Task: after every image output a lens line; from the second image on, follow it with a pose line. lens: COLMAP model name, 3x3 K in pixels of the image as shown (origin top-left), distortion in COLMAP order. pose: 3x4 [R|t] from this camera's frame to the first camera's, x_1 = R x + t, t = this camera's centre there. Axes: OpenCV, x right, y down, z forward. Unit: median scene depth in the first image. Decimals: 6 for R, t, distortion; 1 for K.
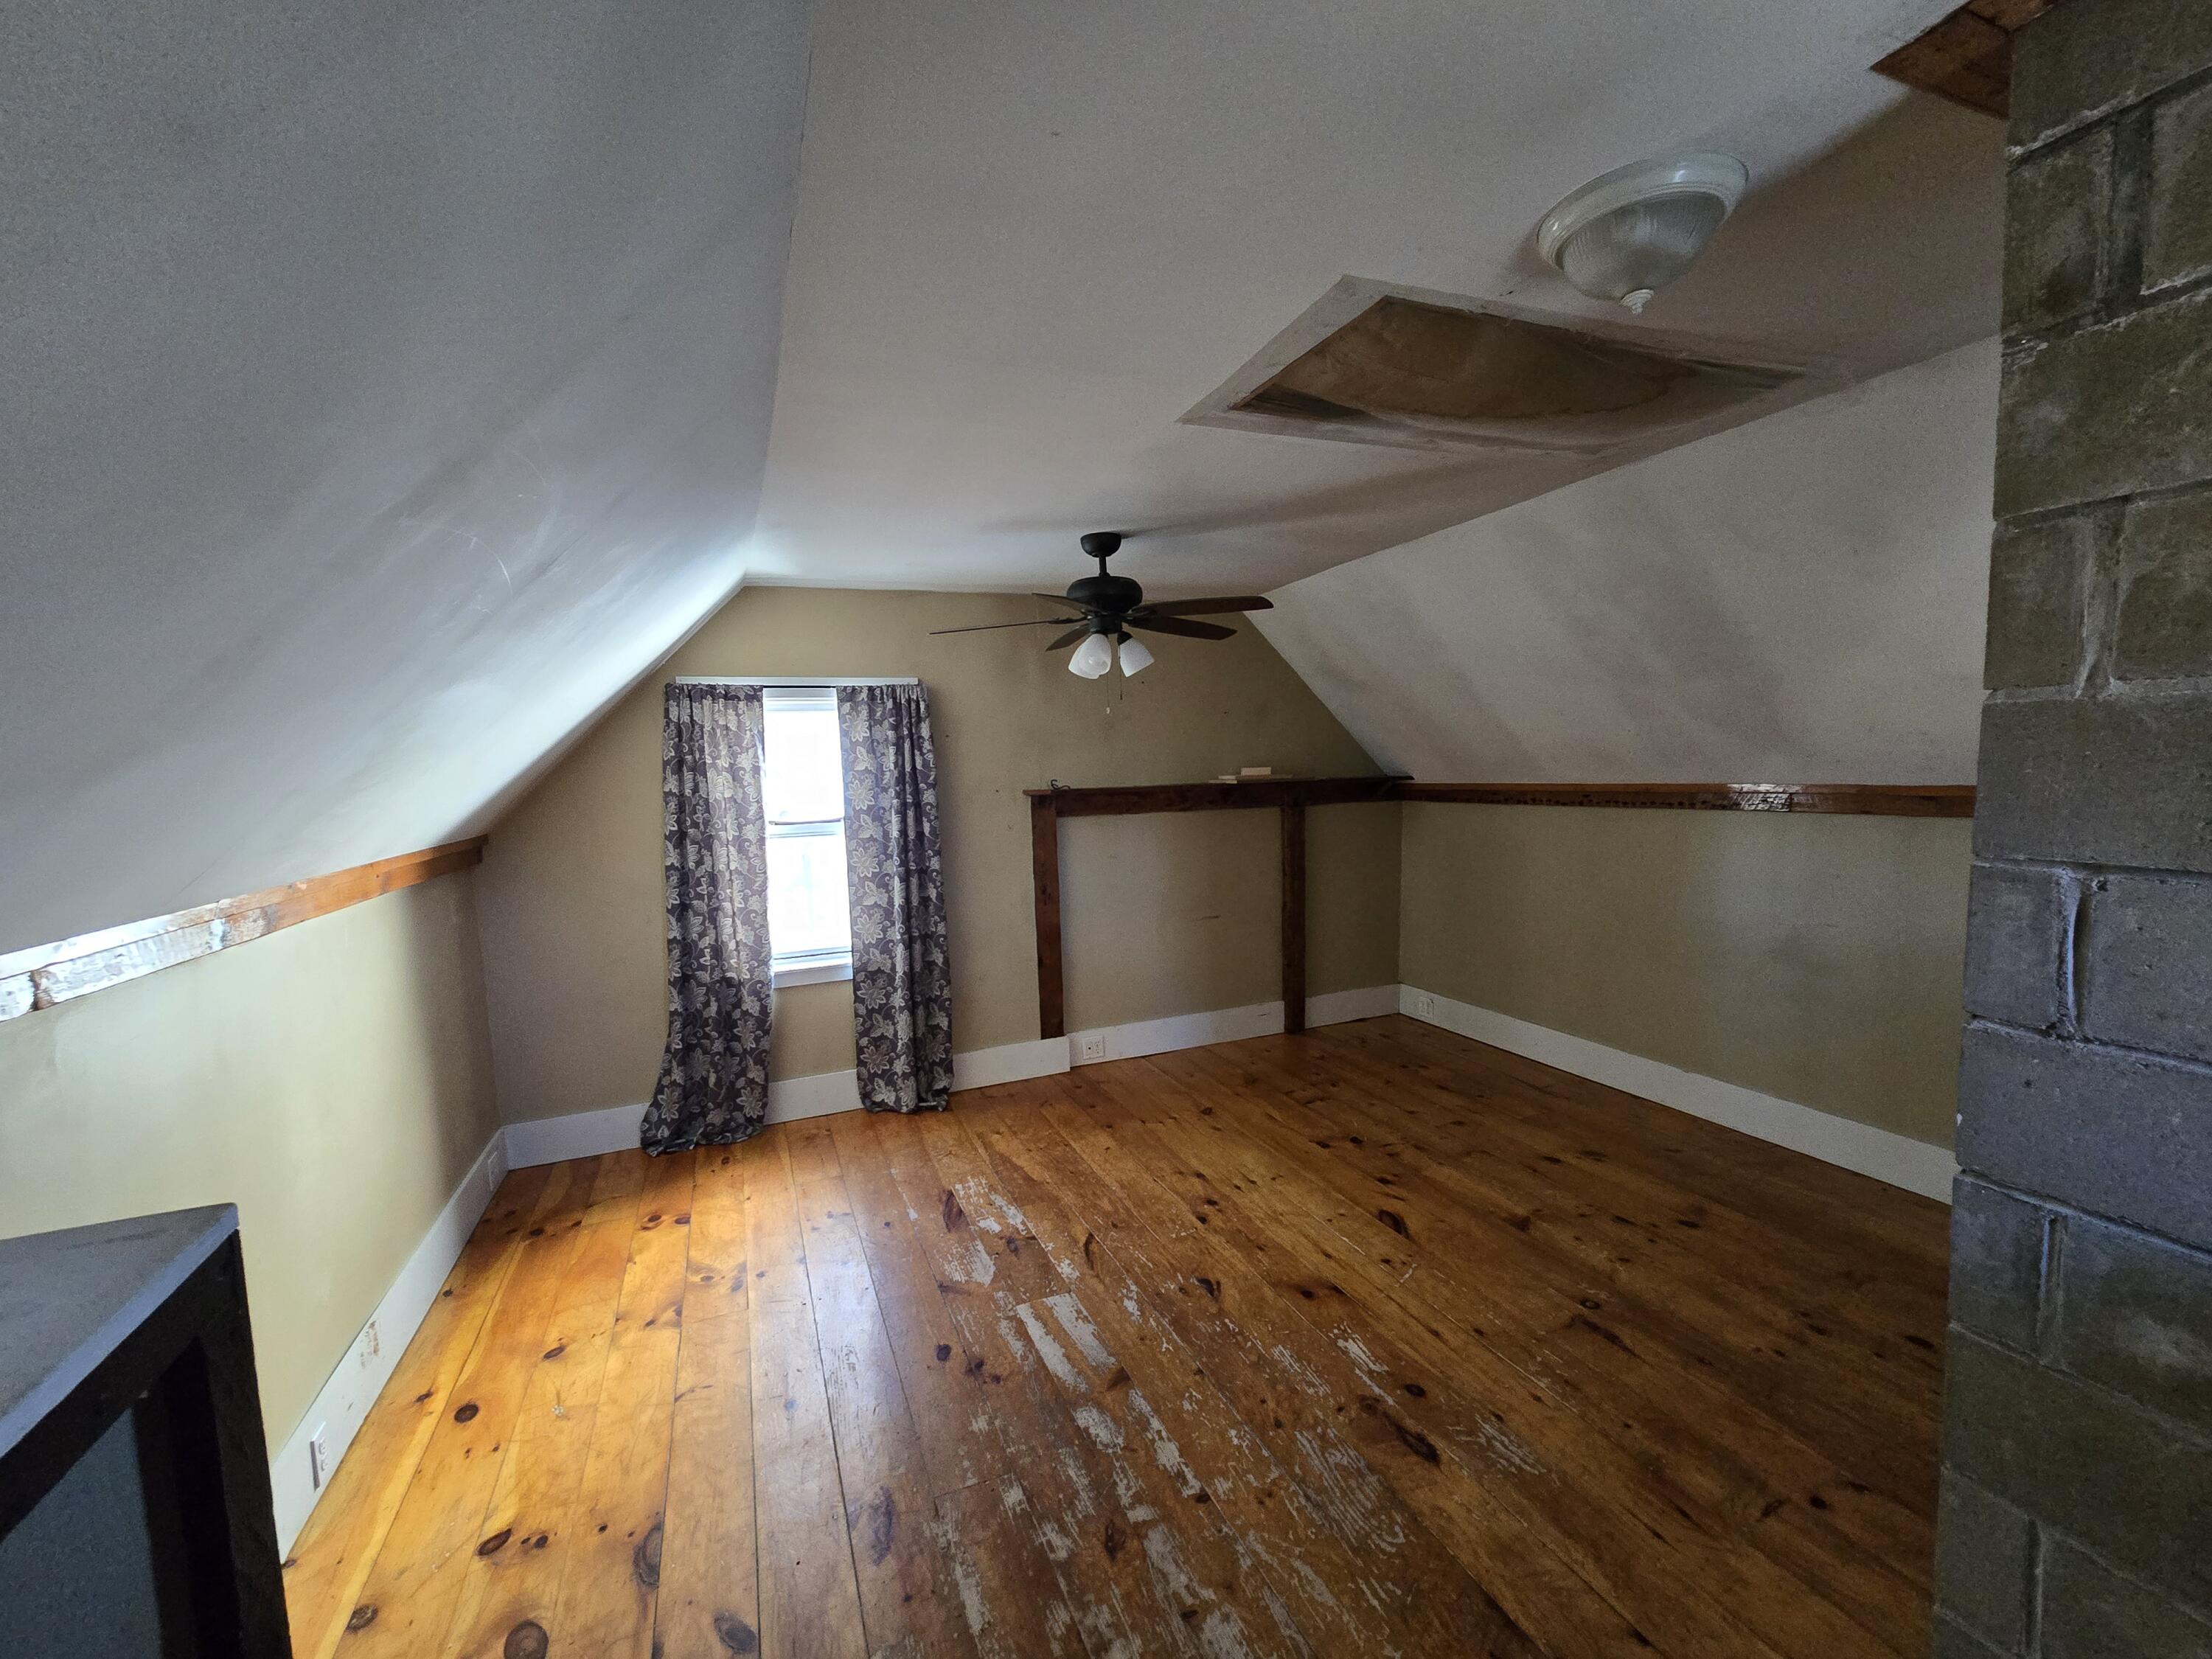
lens RADIAL K [[907.6, 0, 1094.2], [0, 907.6, 837.3], [0, 0, 1]] dist [-0.006053, 0.000713]
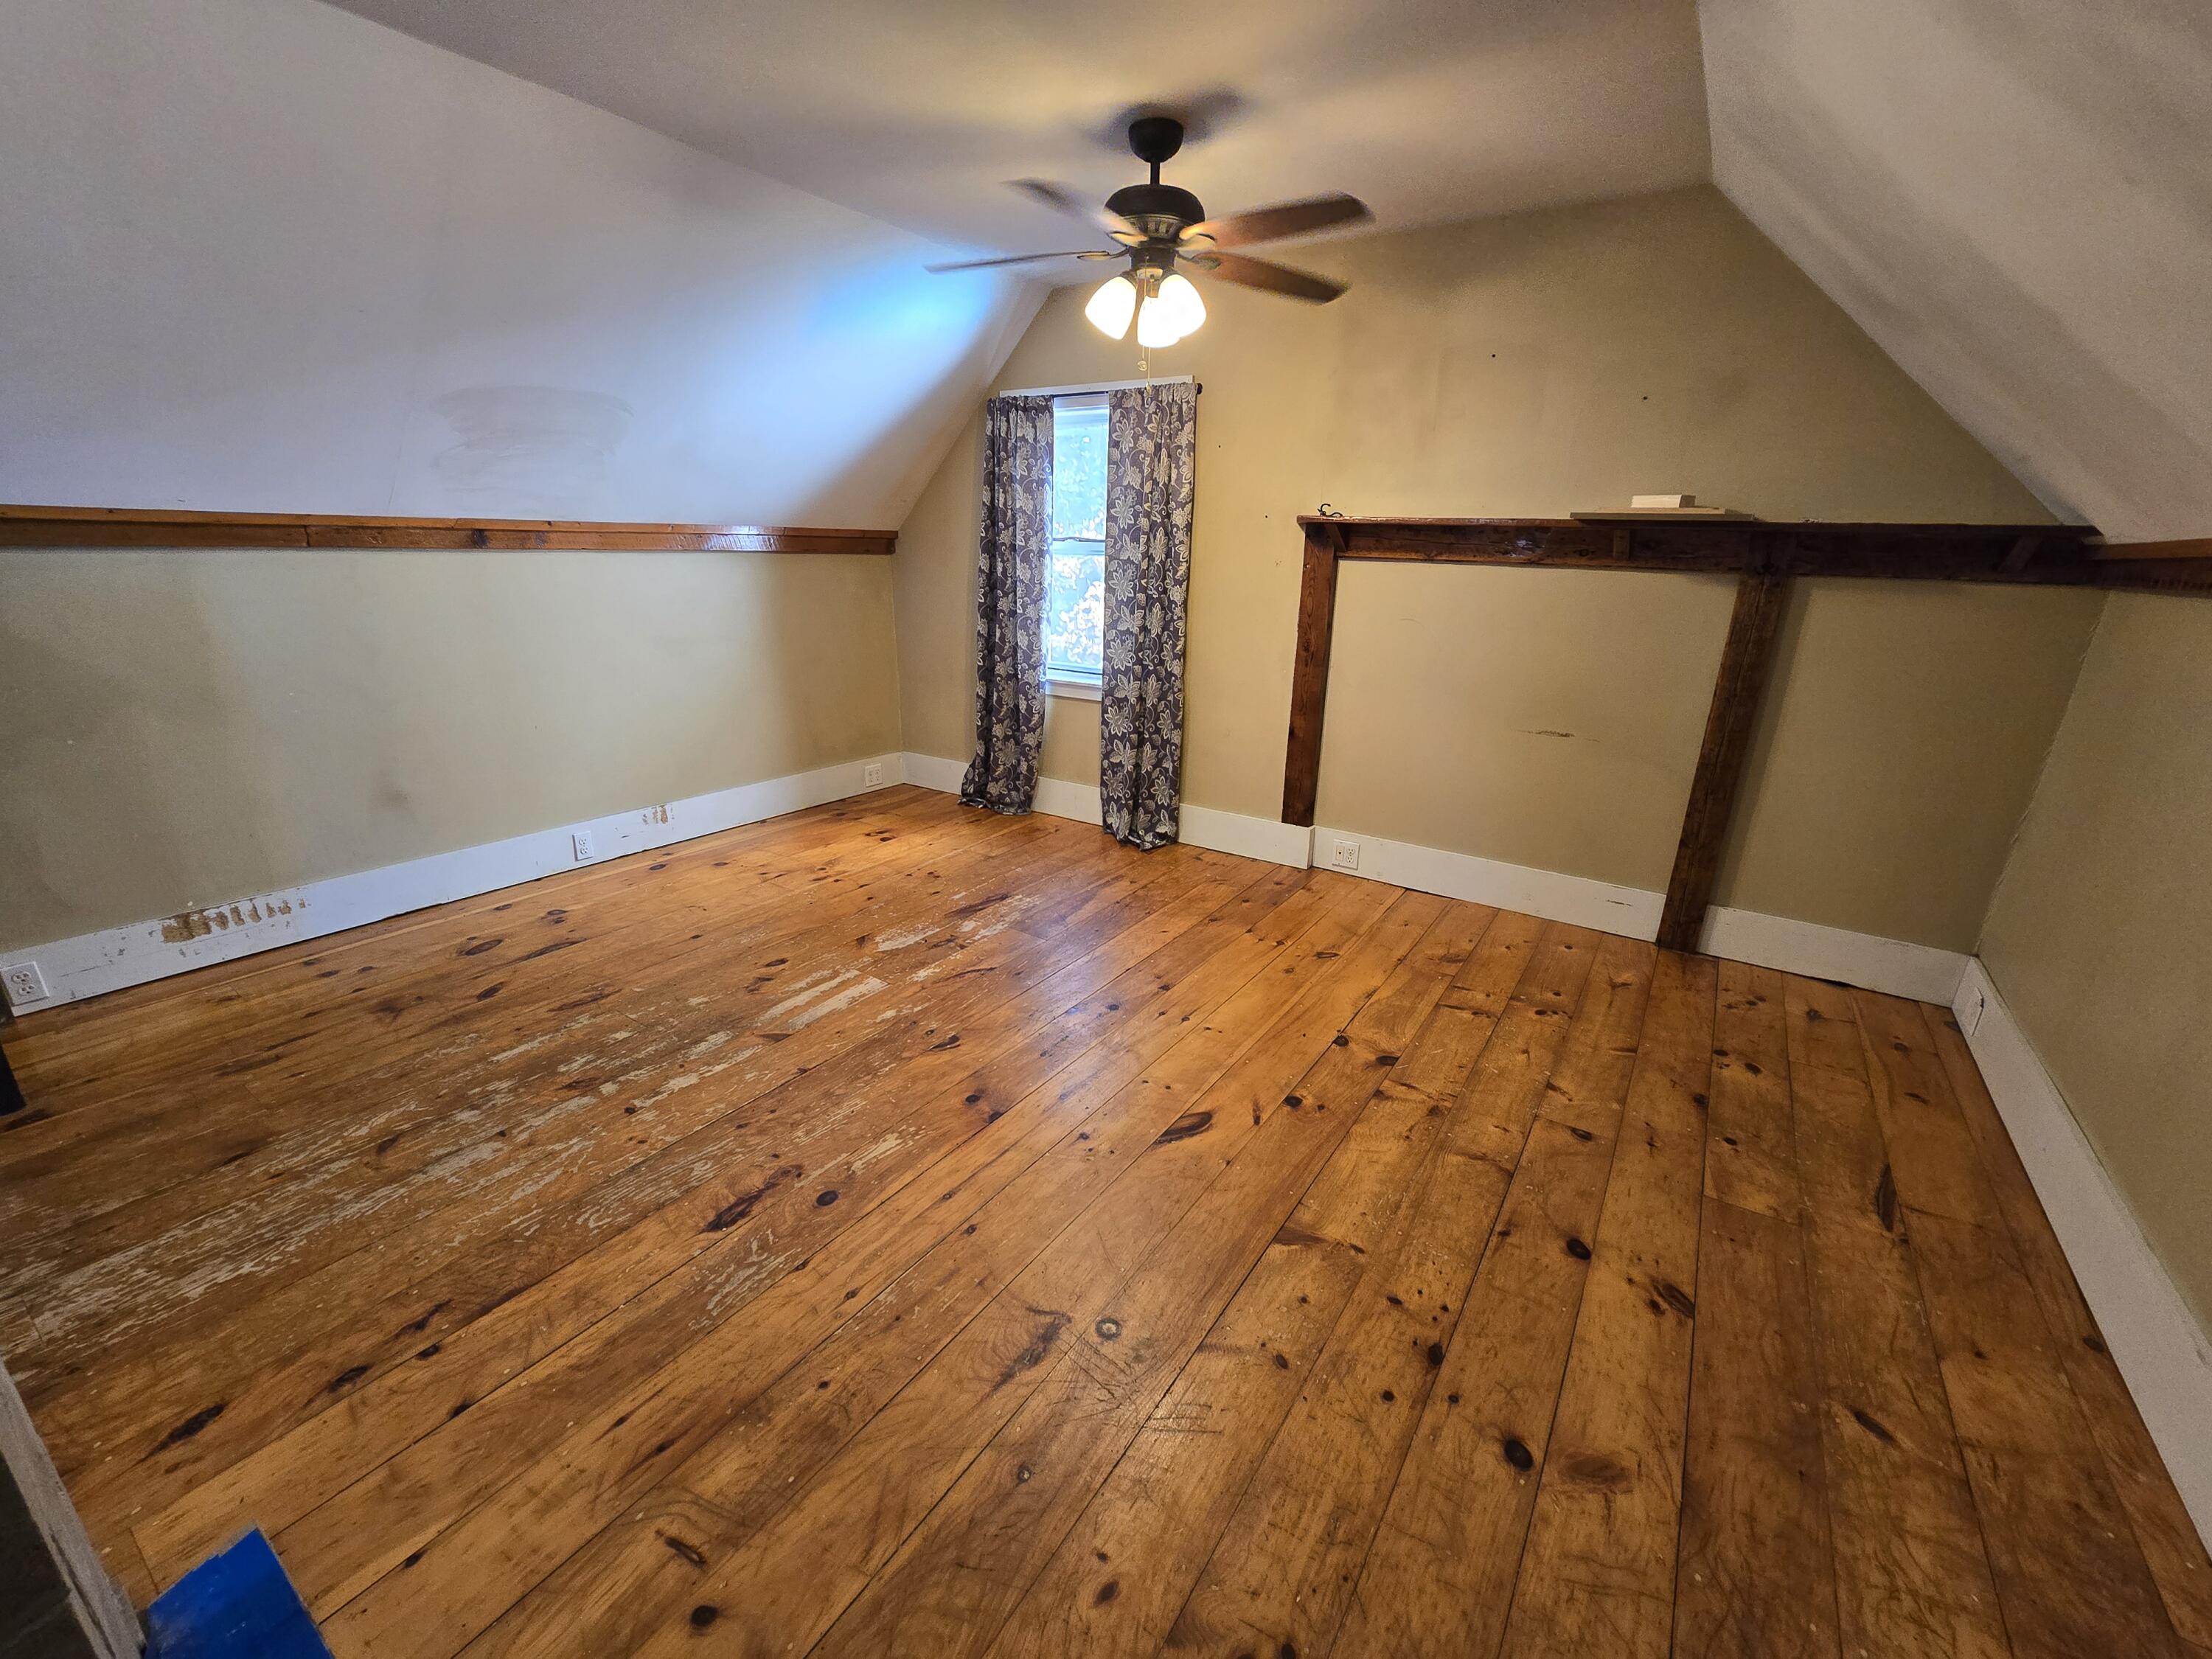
lens RADIAL K [[907.6, 0, 1096.6], [0, 907.6, 830.5], [0, 0, 1]] dist [-0.006053, 0.000713]
pose [[0.552114, 0.295946, -0.779478, 0.613639], [-0.109857, 0.952556, 0.283846, 0.004969], [0.826499, -0.071084, 0.558432, 0.438109]]
